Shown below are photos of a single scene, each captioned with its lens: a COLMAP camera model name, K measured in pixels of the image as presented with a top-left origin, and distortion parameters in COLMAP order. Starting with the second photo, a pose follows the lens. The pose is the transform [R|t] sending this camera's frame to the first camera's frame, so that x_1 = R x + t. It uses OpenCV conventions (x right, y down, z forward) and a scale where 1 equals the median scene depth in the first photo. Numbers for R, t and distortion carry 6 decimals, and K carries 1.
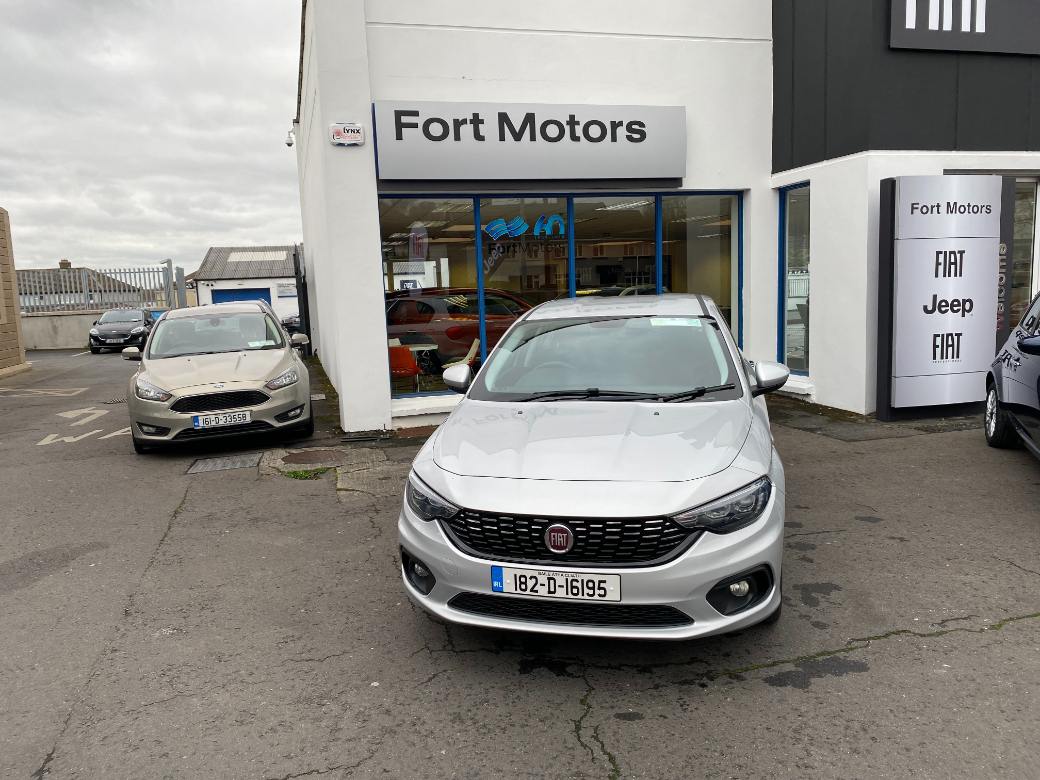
lens RADIAL K [[792.6, 0, 512.0], [0, 792.6, 387.8], [0, 0, 1]] dist [0.025574, -0.029573]
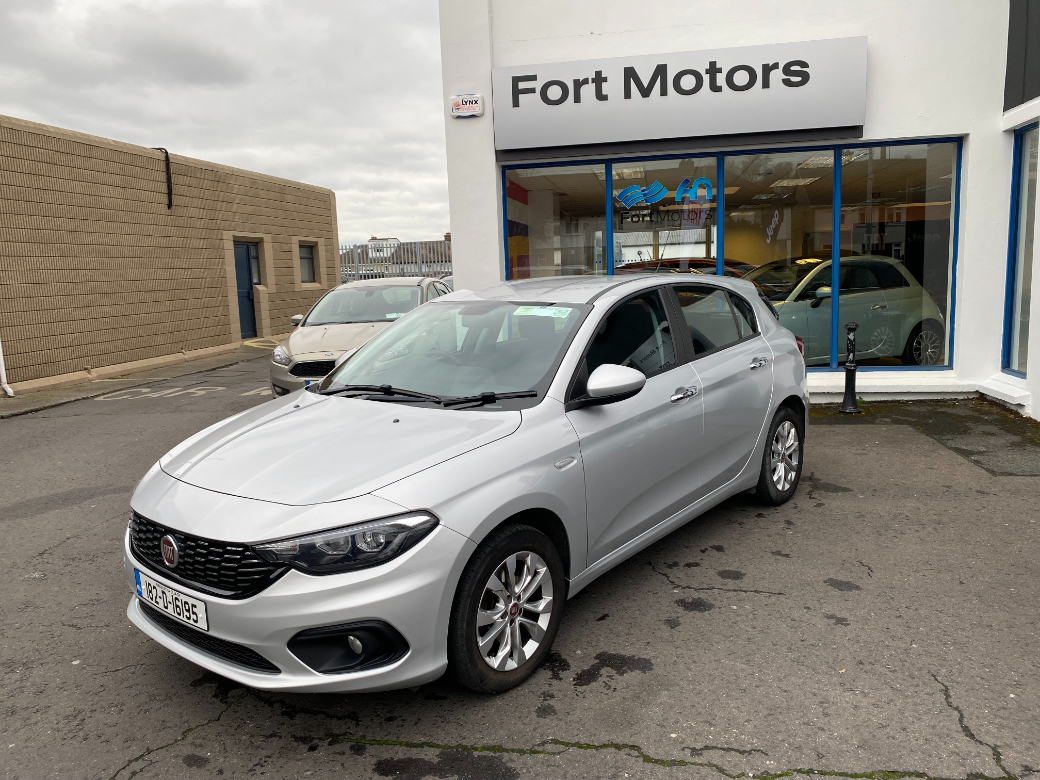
lens RADIAL K [[792.6, 0, 518.3], [0, 792.6, 381.3], [0, 0, 1]] dist [0.025574, -0.029573]
pose [[0.902497, 0.067299, -0.425405, 0.308299], [-0.053593, 0.997588, 0.044121, -0.025456], [0.427348, -0.017020, 0.903927, 0.134393]]
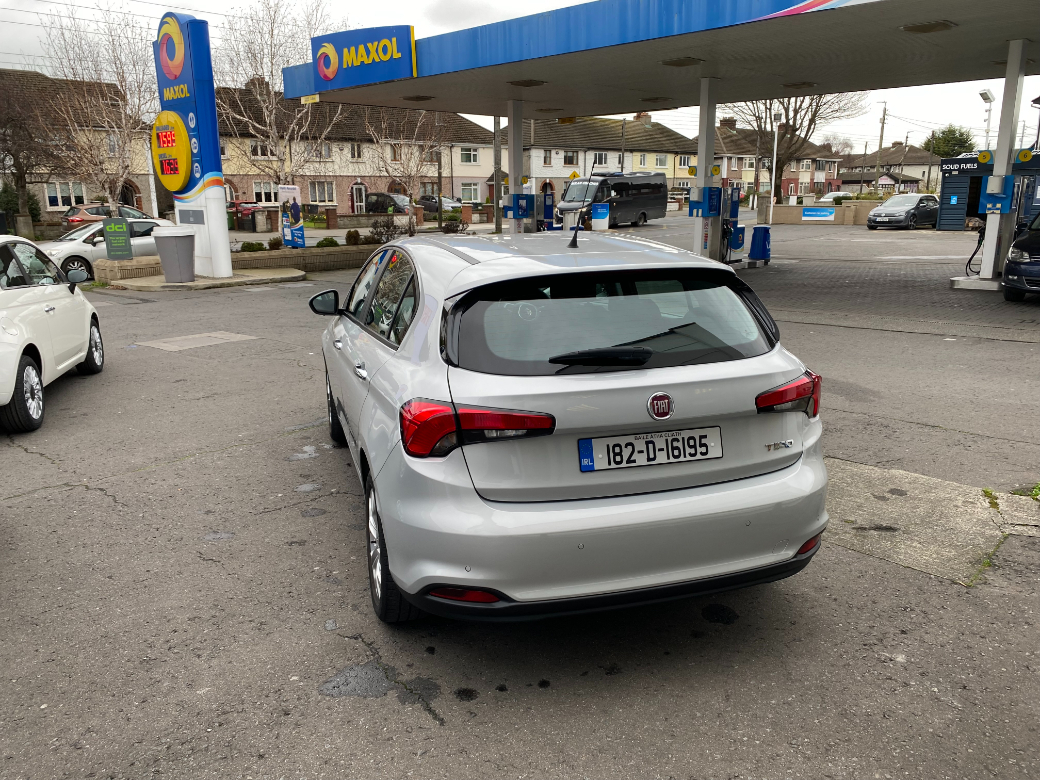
lens RADIAL K [[792.6, 0, 513.1], [0, 792.6, 391.6], [0, 0, 1]] dist [0.025574, -0.029573]
pose [[-0.858827, 0.170973, -0.482891, 0.356488], [-0.019489, 0.931070, 0.364318, -0.168758], [0.511894, 0.322298, -0.796297, 1.116315]]
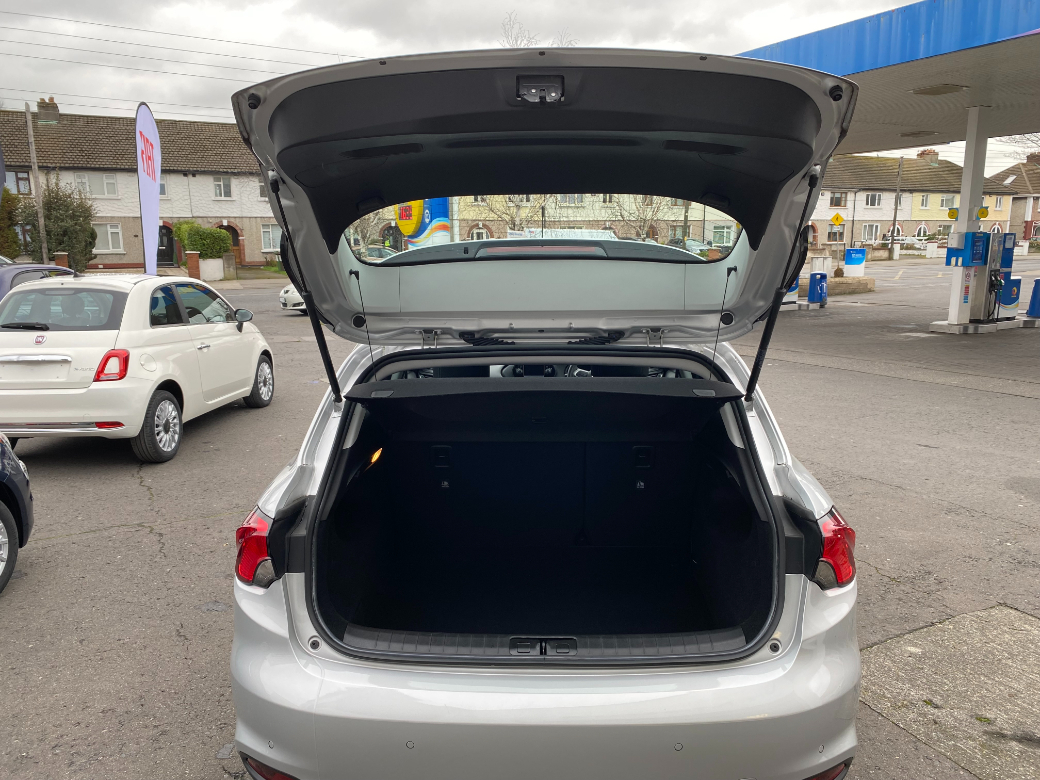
lens RADIAL K [[792.6, 0, 518.0], [0, 792.6, 394.7], [0, 0, 1]] dist [0.025574, -0.029573]
pose [[-0.974781, 0.086115, -0.205878, 0.199876], [0.015978, 0.947111, 0.320508, -0.161834], [0.222590, 0.309135, -0.924602, 1.082911]]
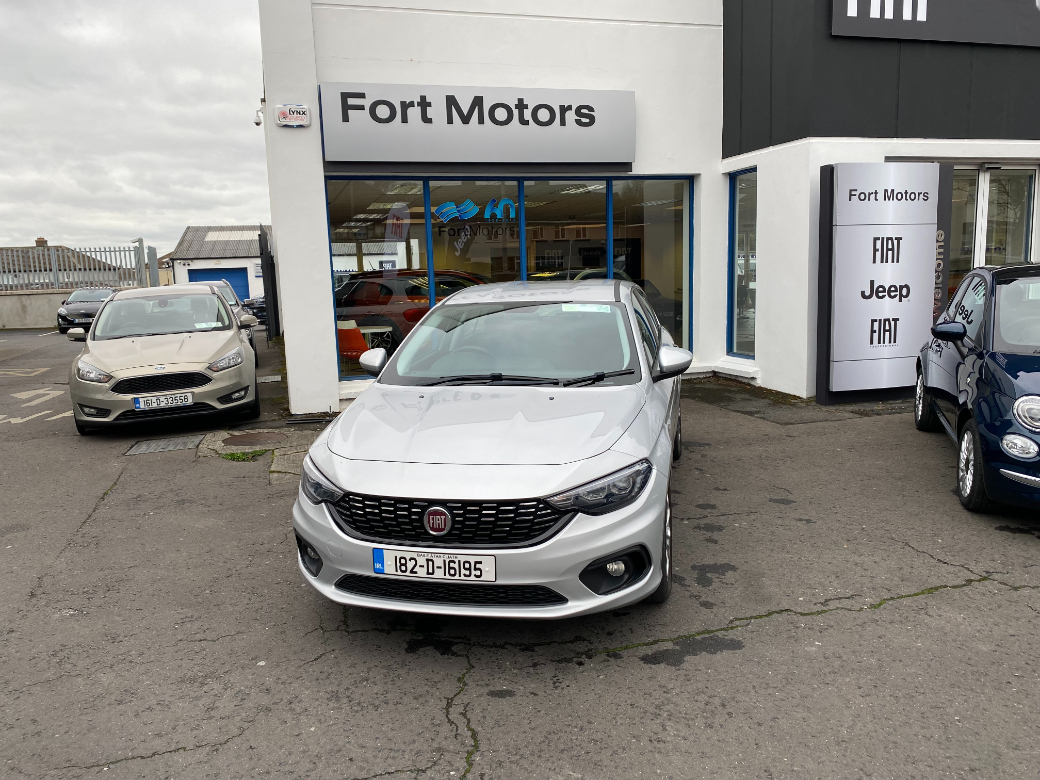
lens RADIAL K [[792.6, 0, 512.9], [0, 792.6, 378.9], [0, 0, 1]] dist [0.025574, -0.029573]
pose [[0.999799, 0.003543, 0.019722, 0.052663], [-0.003795, 0.999911, 0.012756, -0.002425], [-0.019675, -0.012828, 0.999724, -0.008032]]
